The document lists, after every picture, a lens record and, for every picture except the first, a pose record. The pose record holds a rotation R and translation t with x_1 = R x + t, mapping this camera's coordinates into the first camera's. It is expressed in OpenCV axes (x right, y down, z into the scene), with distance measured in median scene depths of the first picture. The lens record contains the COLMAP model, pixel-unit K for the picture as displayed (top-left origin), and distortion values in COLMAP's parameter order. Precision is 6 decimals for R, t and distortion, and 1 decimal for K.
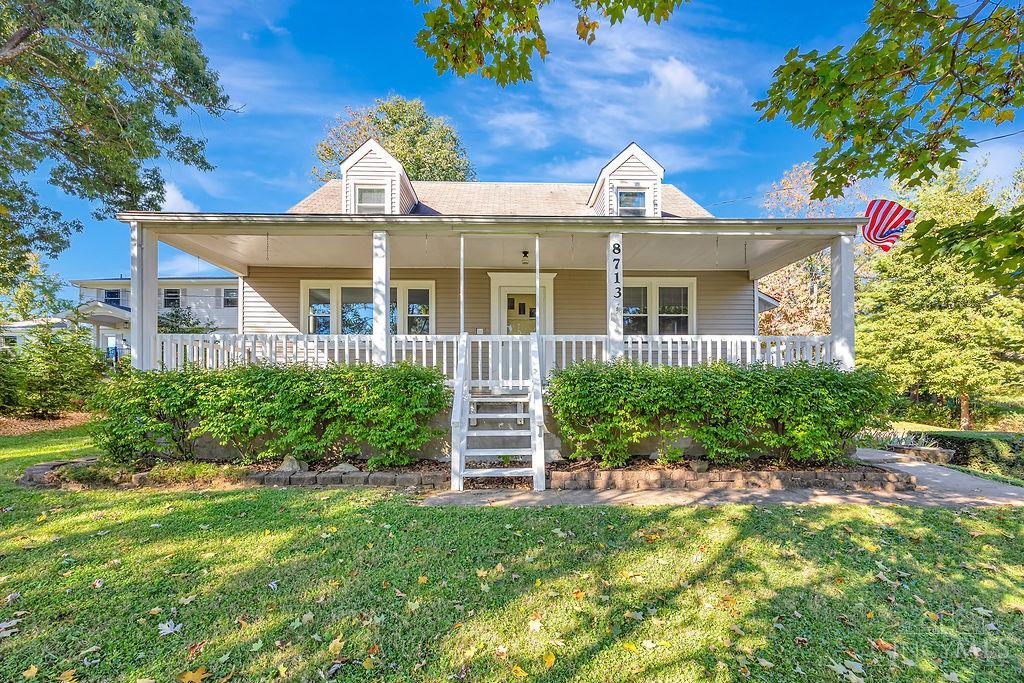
lens RADIAL K [[411.1, 0, 511.9], [0, 411.1, 358.3], [0, 0, 1]] dist [0.002278, 0.000287]
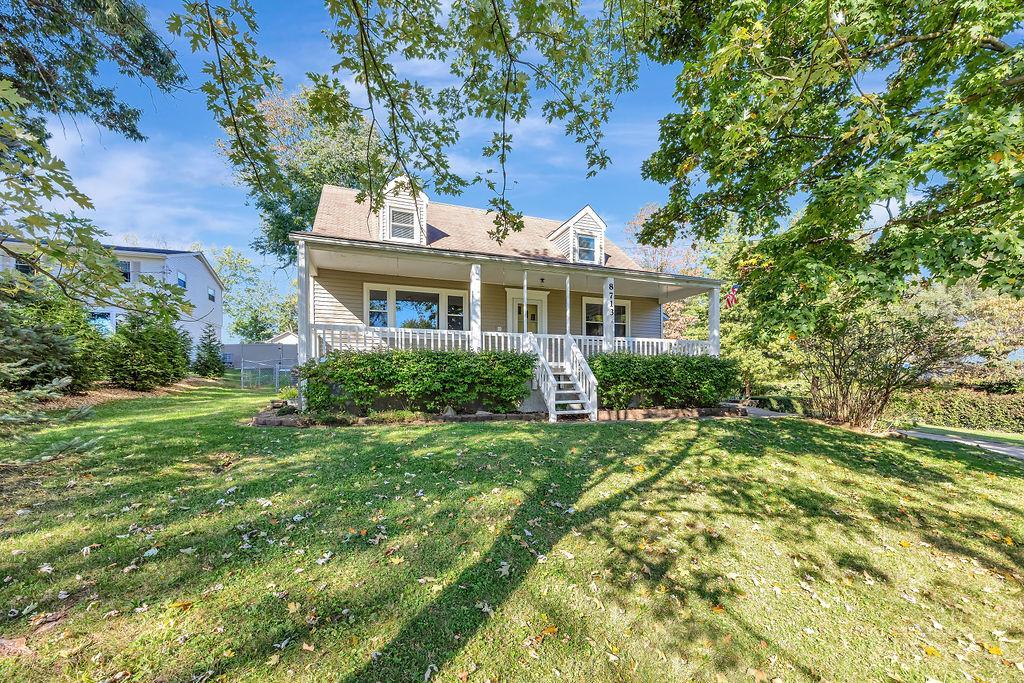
lens RADIAL K [[405.5, 0, 512.0], [0, 405.5, 341.5], [0, 0, 1]] dist [-0.000840, -0.000036]
pose [[0.949411, 0.031952, 0.312407, -0.470598], [-0.025991, 0.999392, -0.023228, 0.009323], [-0.312959, 0.013933, 0.949664, -0.338331]]
